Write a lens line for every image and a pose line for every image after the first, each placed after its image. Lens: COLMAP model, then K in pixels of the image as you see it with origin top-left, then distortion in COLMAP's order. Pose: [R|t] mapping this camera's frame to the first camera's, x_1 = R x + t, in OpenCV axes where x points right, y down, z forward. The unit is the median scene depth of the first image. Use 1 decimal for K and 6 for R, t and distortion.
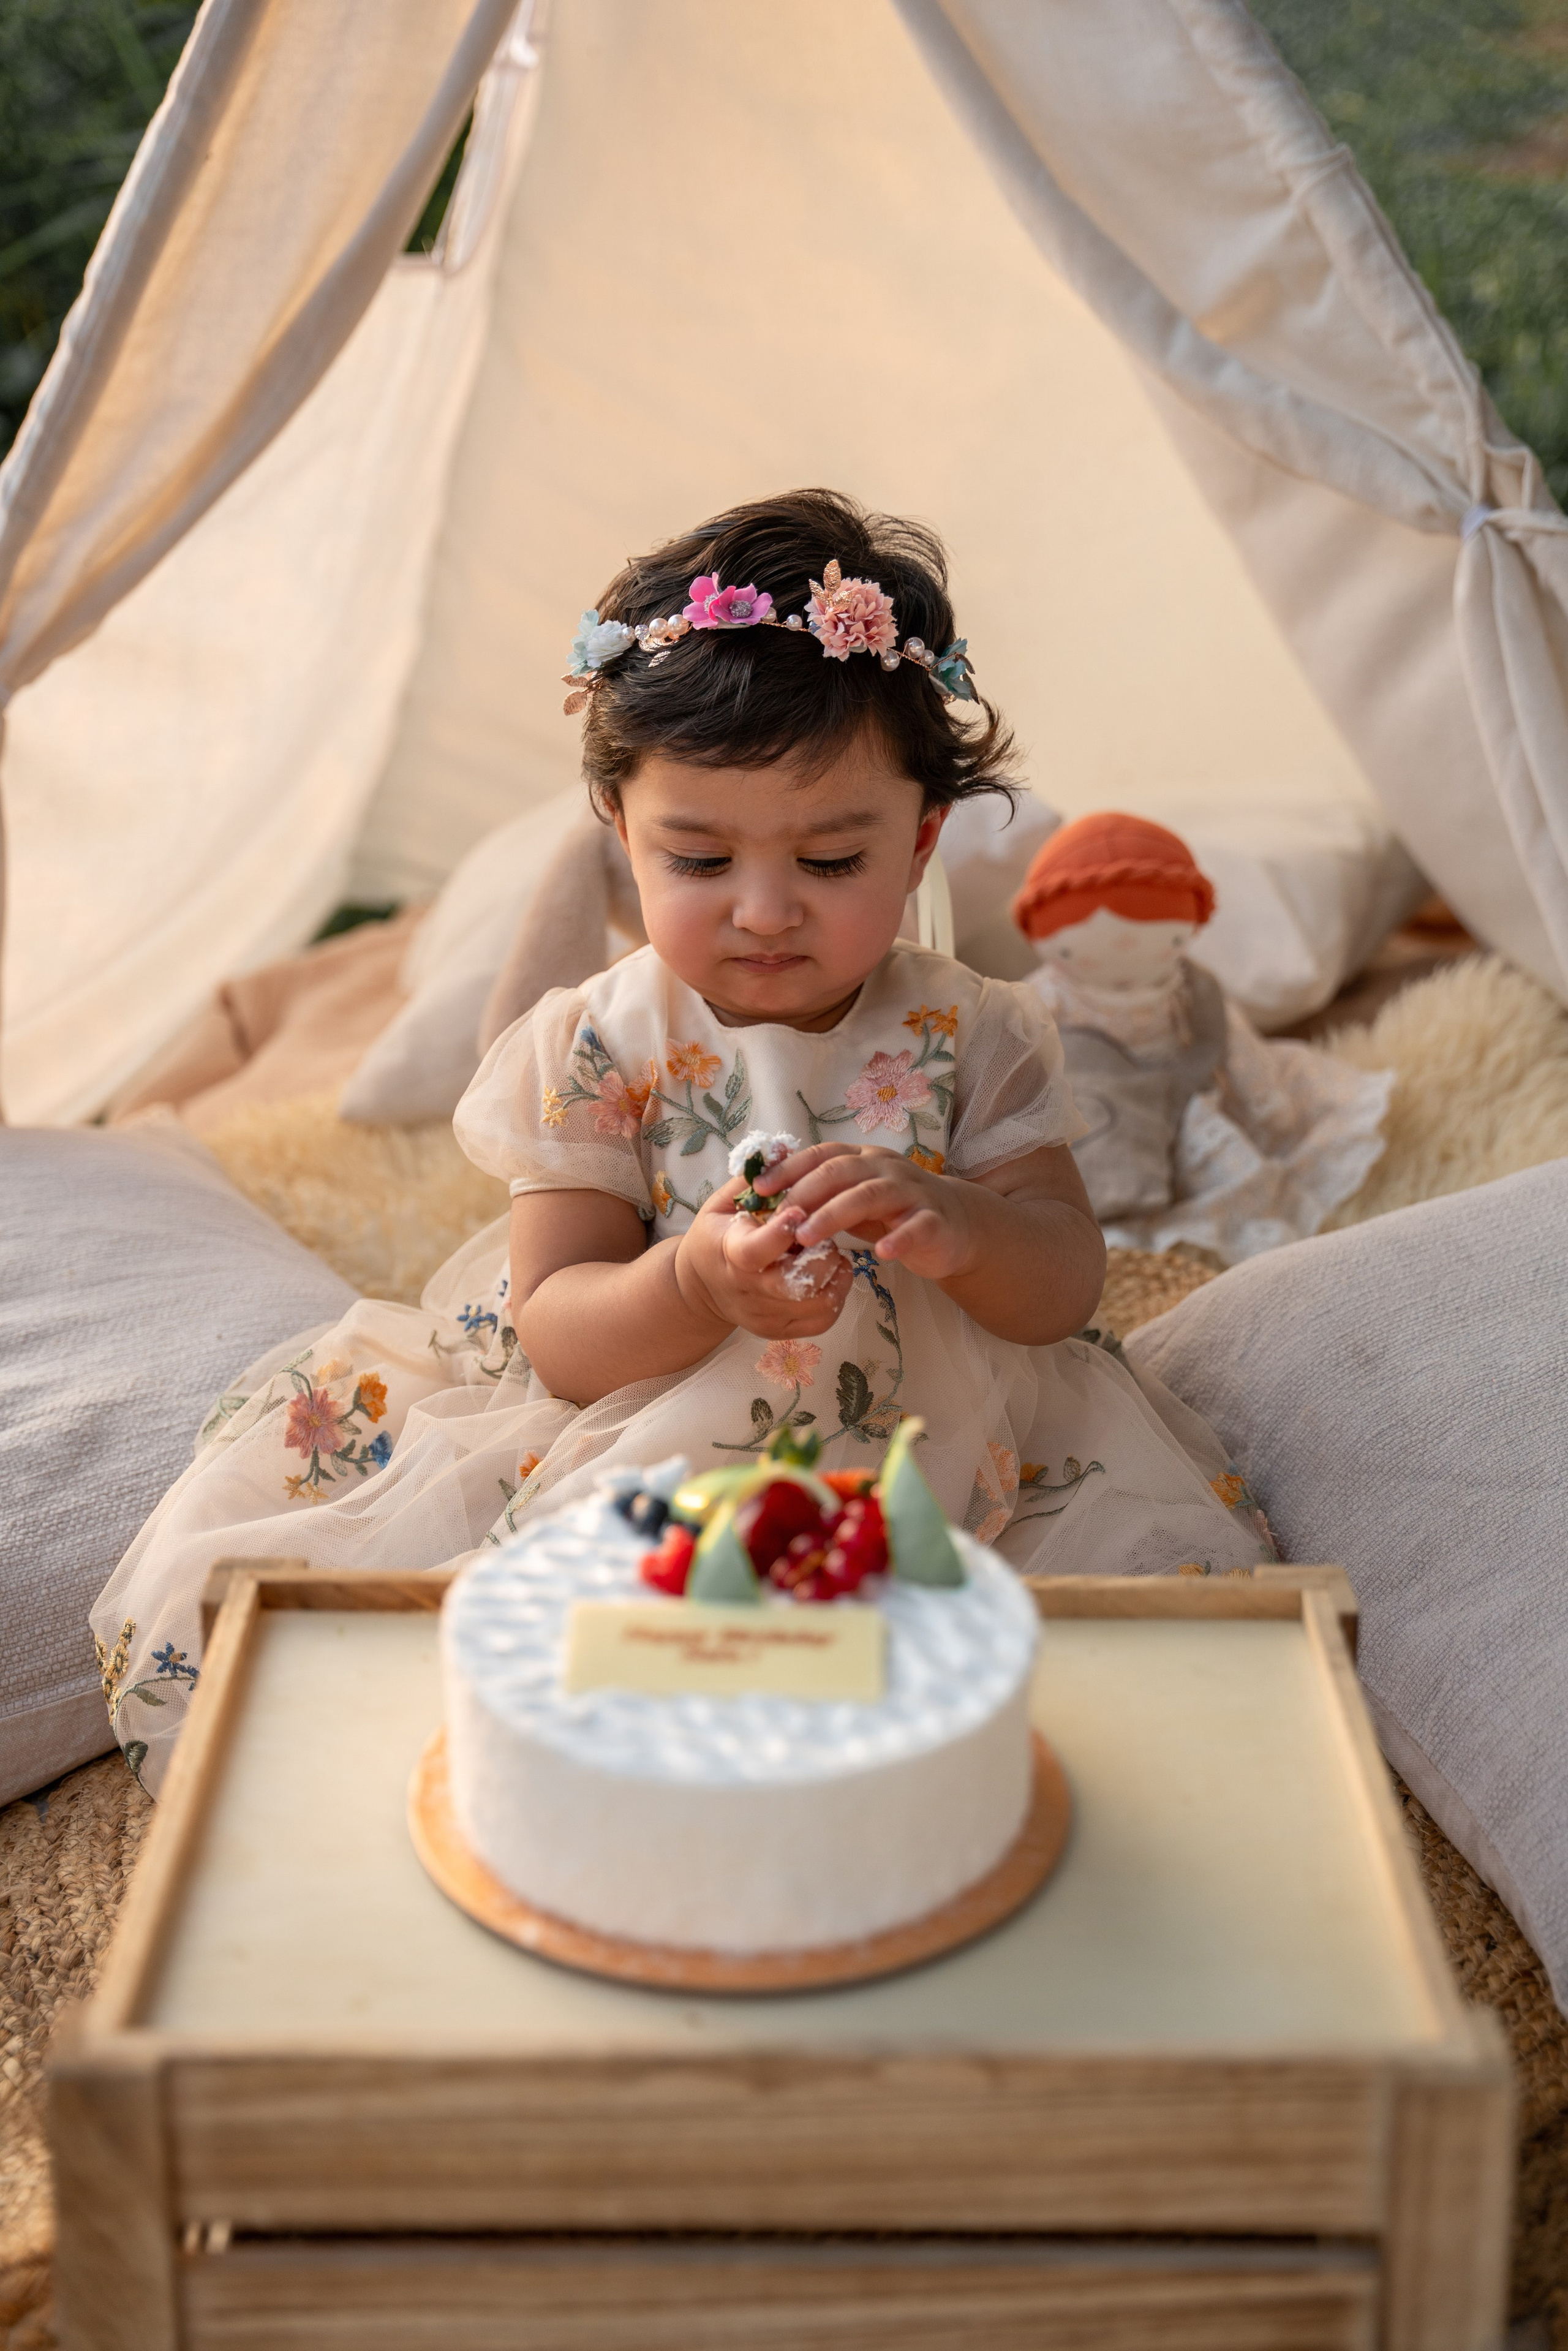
lens RADIAL K [[3284.5, 0, 793.5], [0, 3284.5, 1162.4], [0, 0, 1]] dist [0.133116, 0.000000]
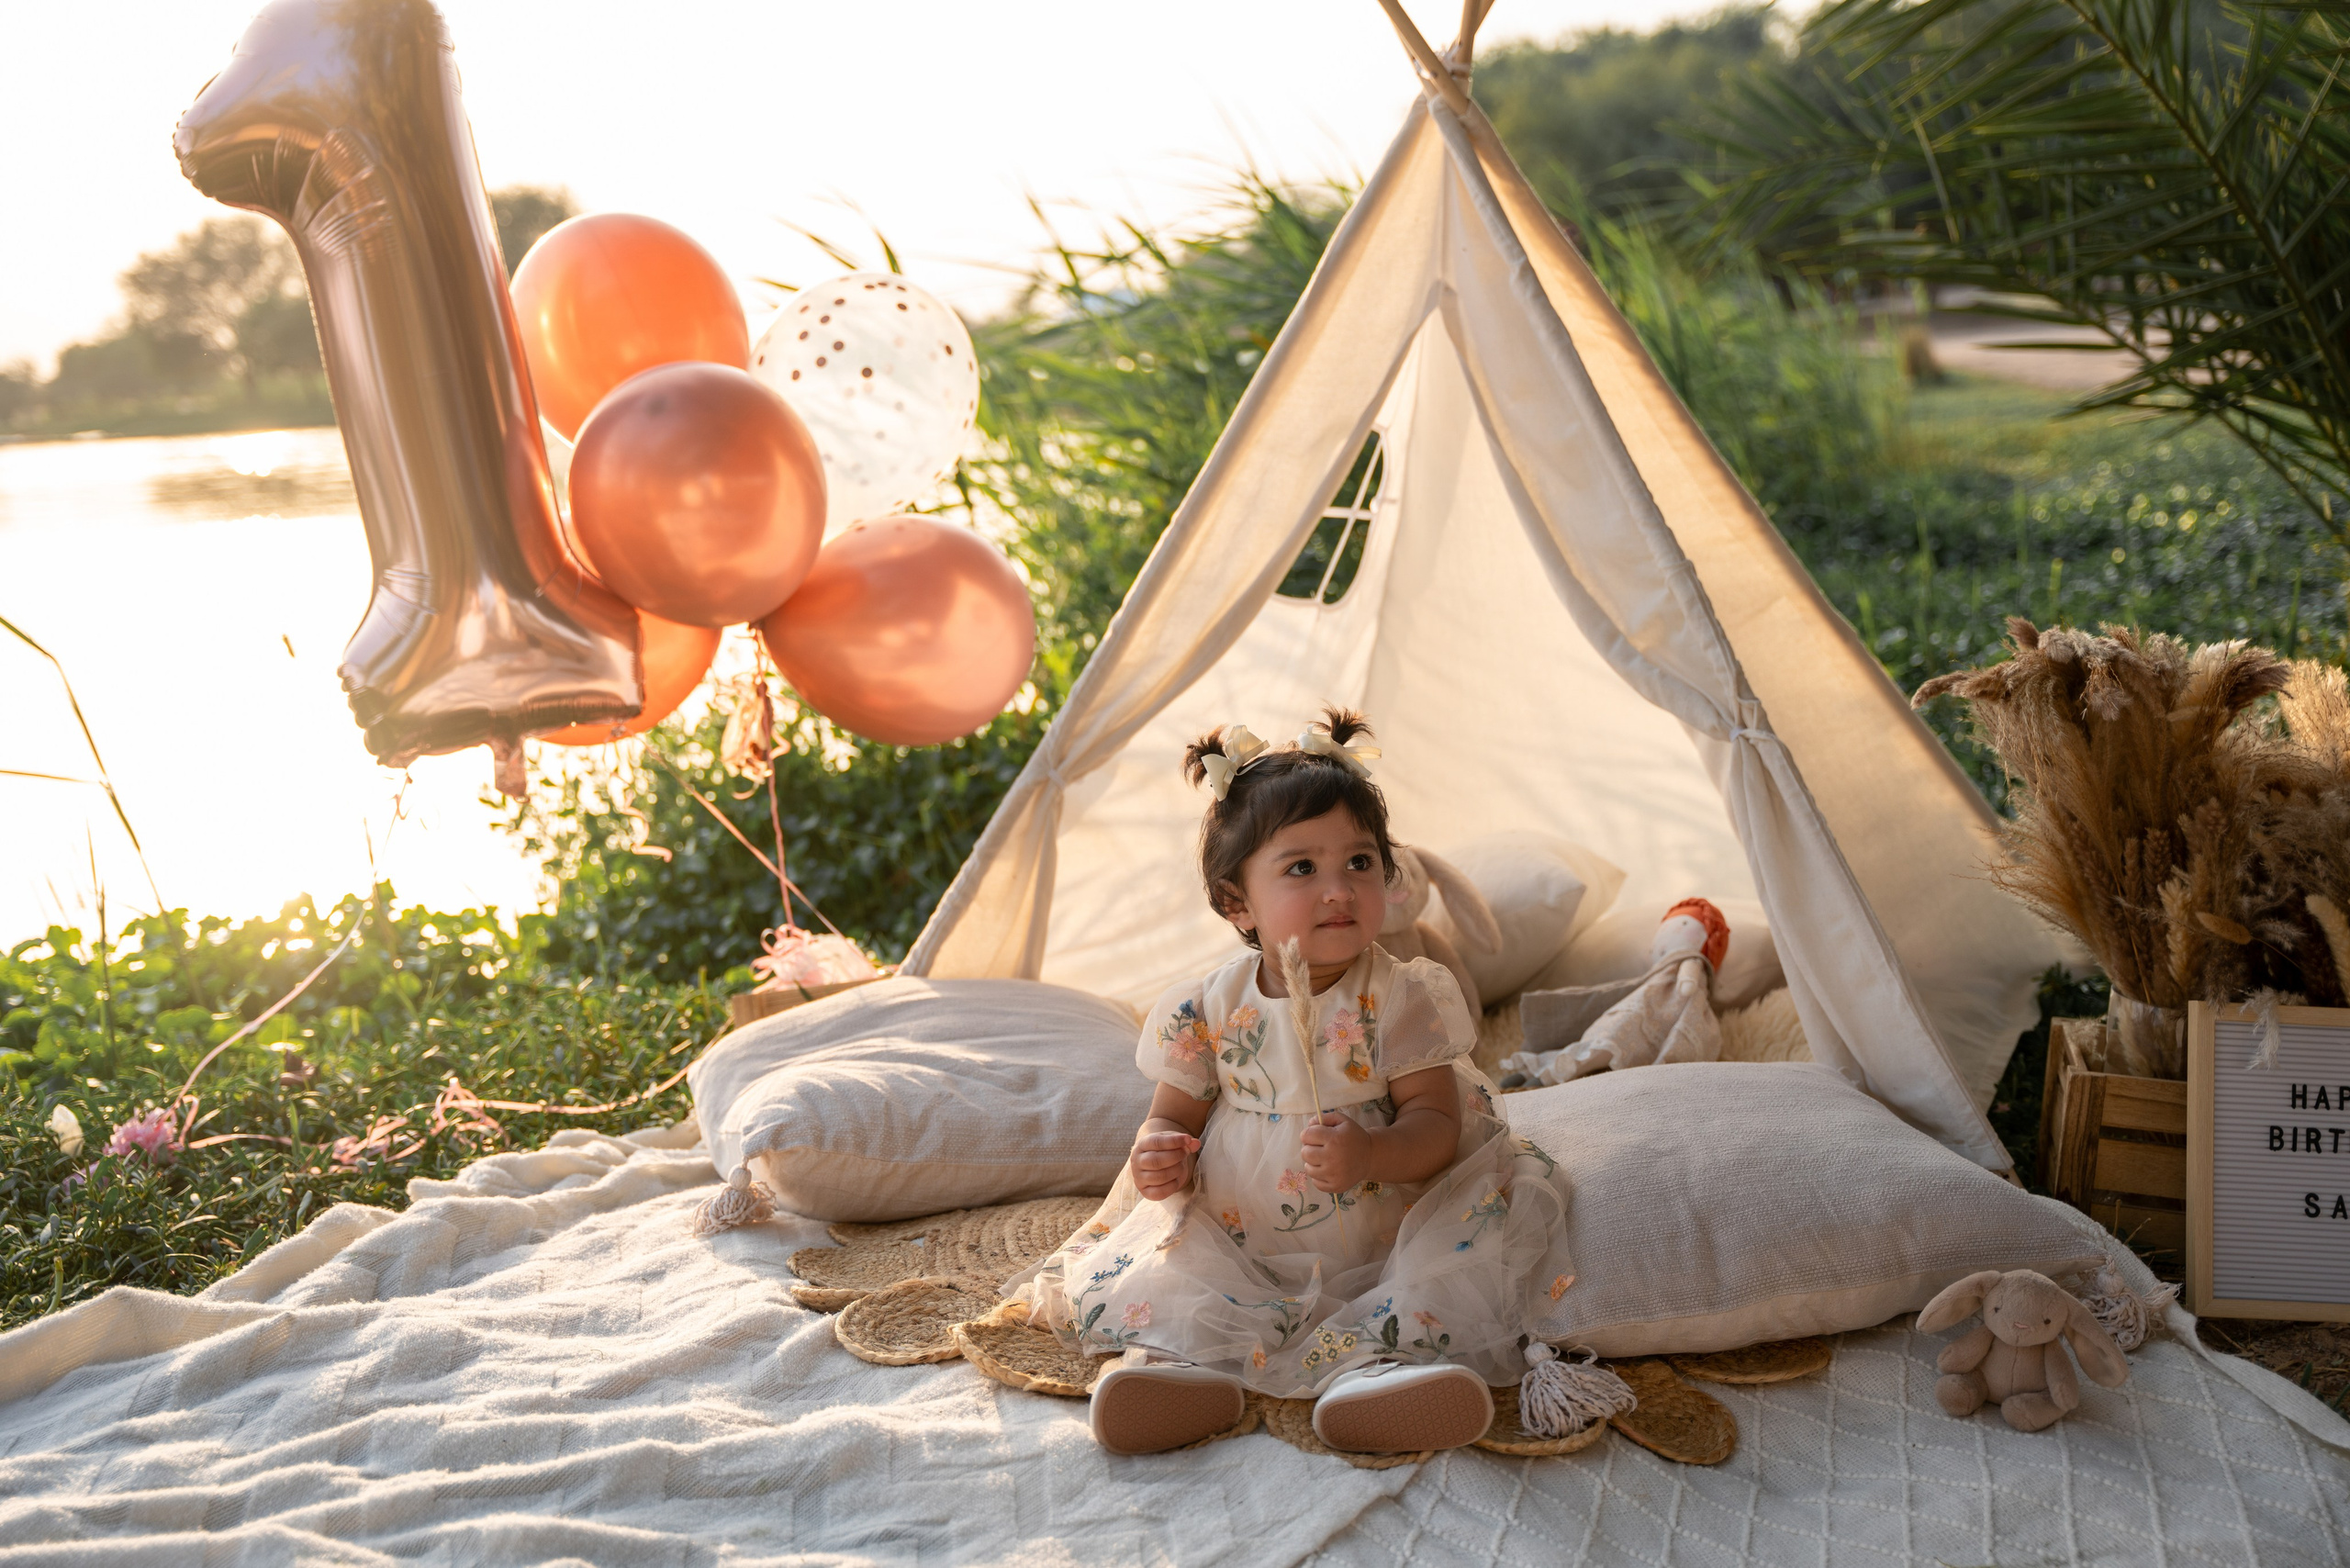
lens RADIAL K [[2917.7, 0, 1173.7], [0, 2917.7, 799.4], [0, 0, 1]] dist [0.040648, 0.000000]
pose [[0.946986, 0.057683, -0.316056, 0.426498], [-0.124152, 0.973033, -0.194404, 0.226991], [0.296319, 0.223337, 0.928610, -0.728066]]
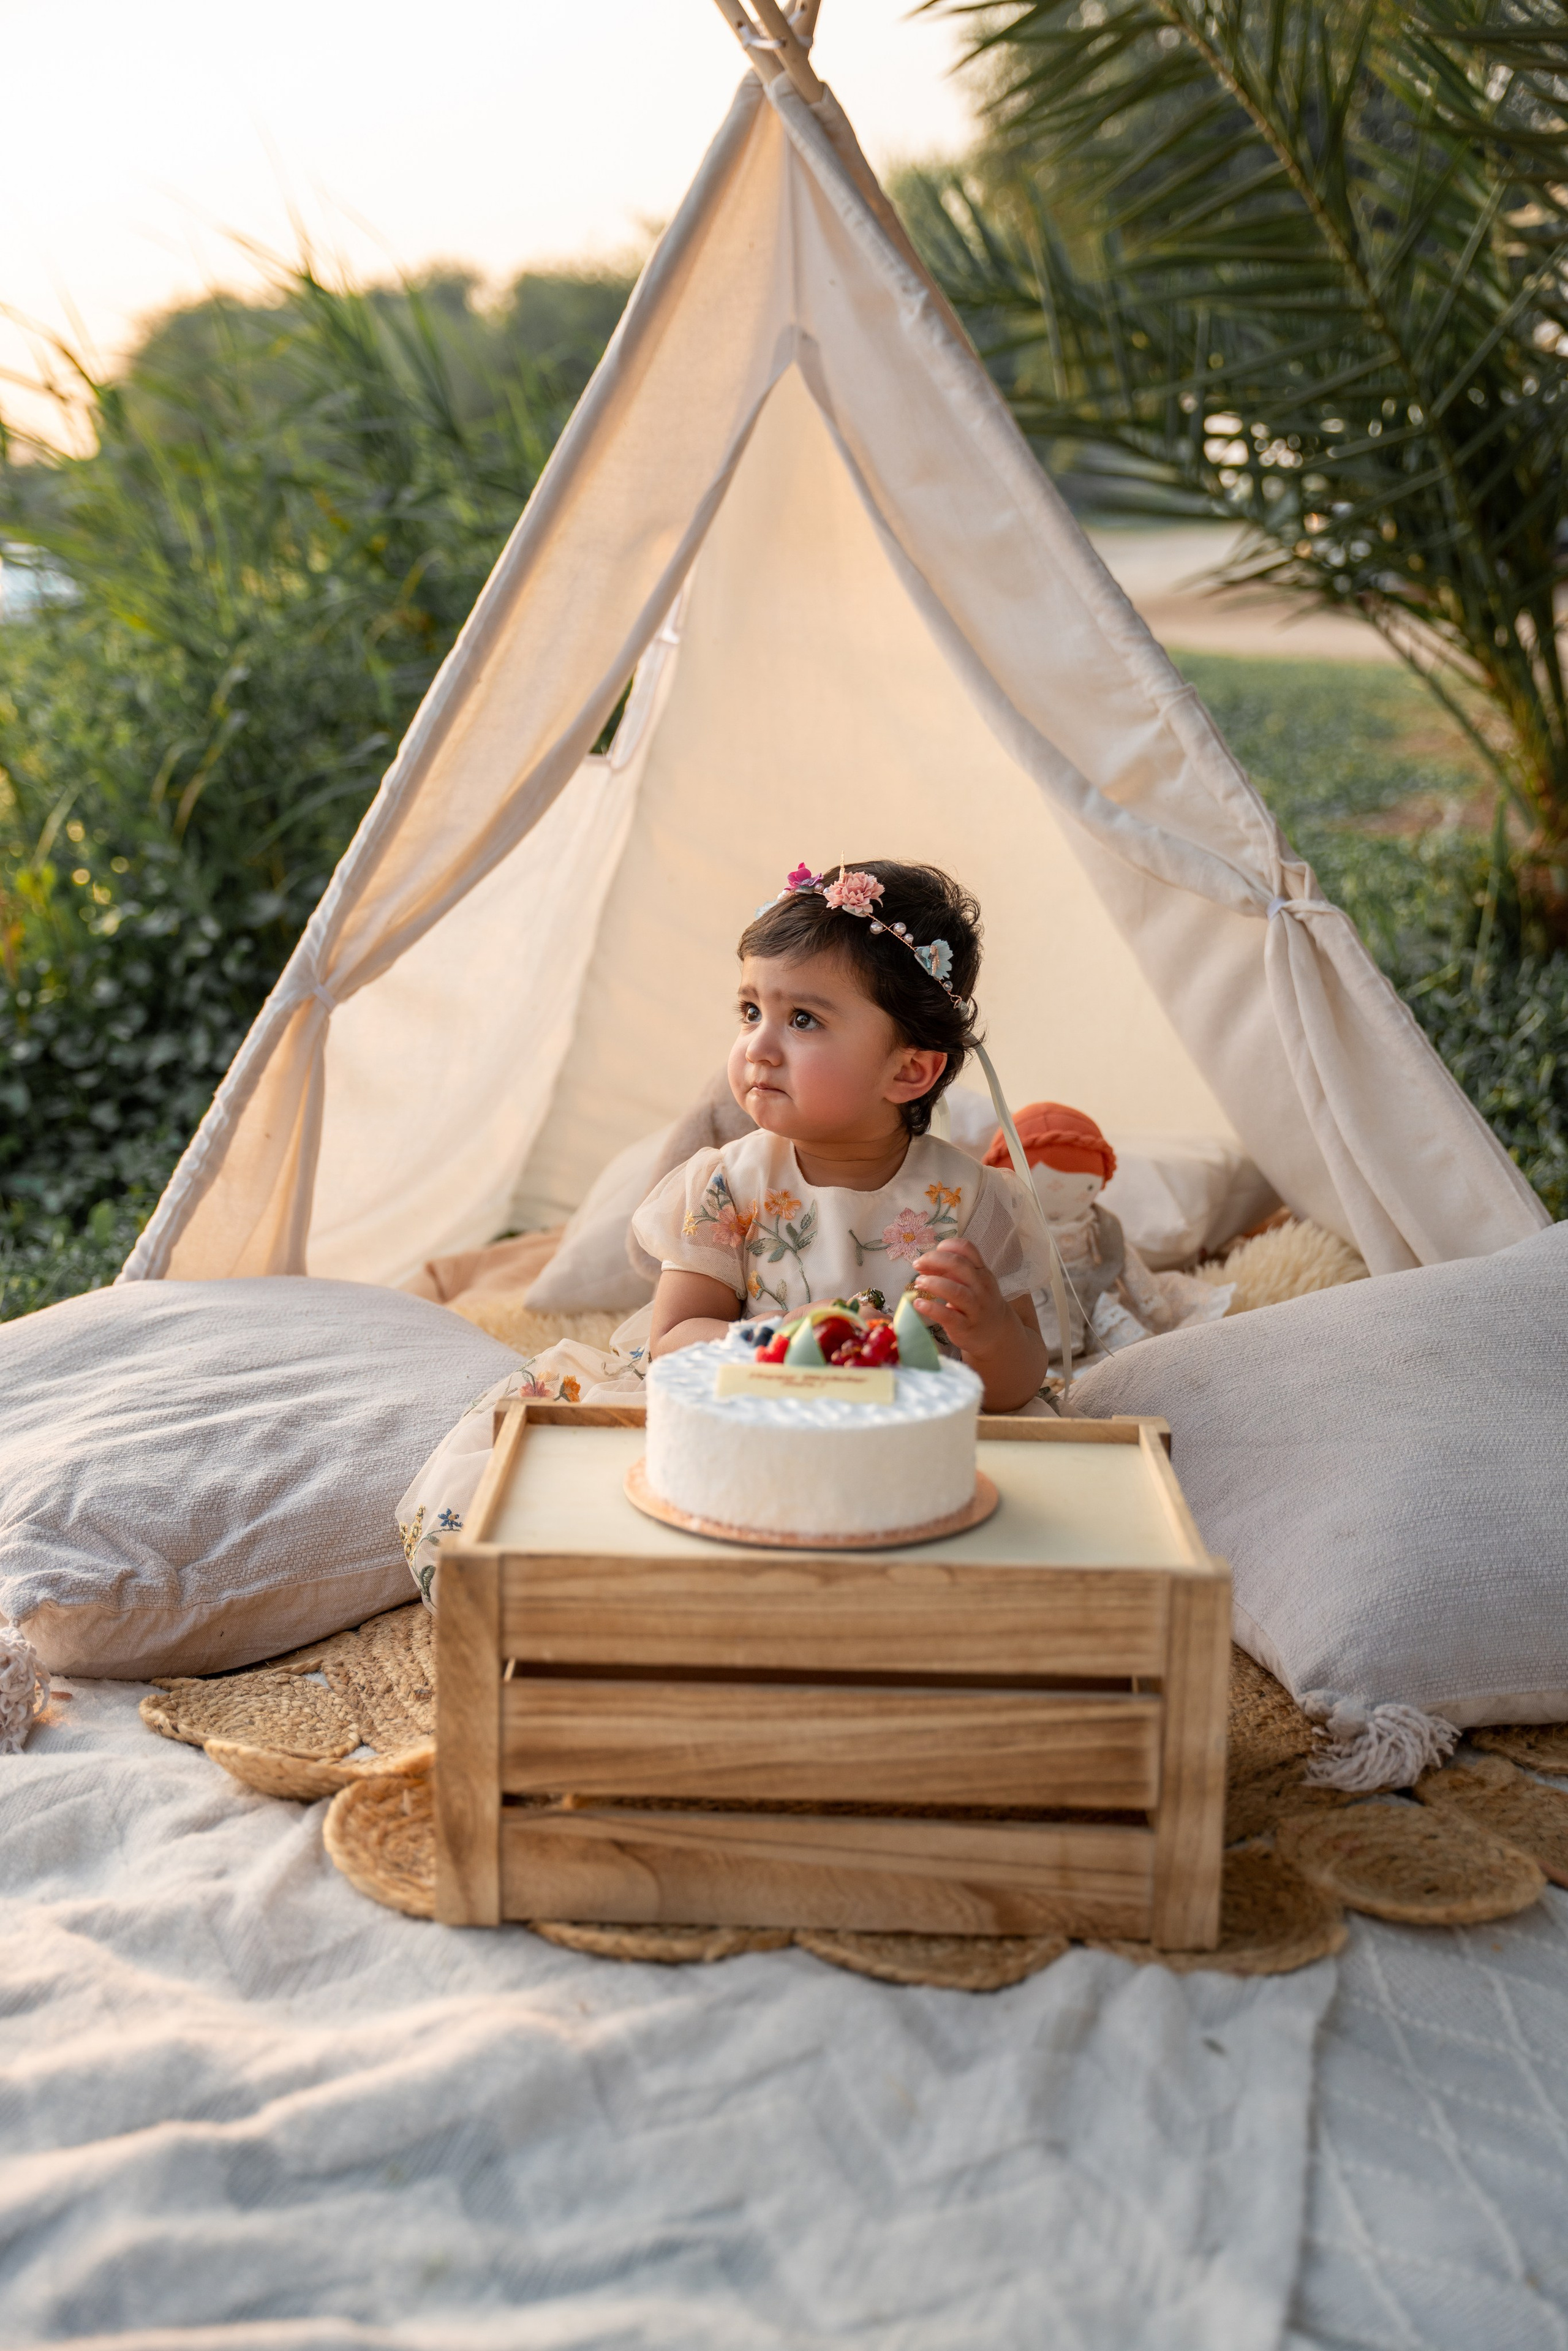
lens RADIAL K [[2860.2, 0, 784.5], [0, 2860.2, 1176.4], [0, 0, 1]] dist [0.055671, 0.000000]
pose [[0.999683, 0.022983, -0.010299, -0.010358], [-0.024463, 0.983331, -0.180171, 0.173645], [0.005987, 0.180366, 0.983581, -0.300294]]
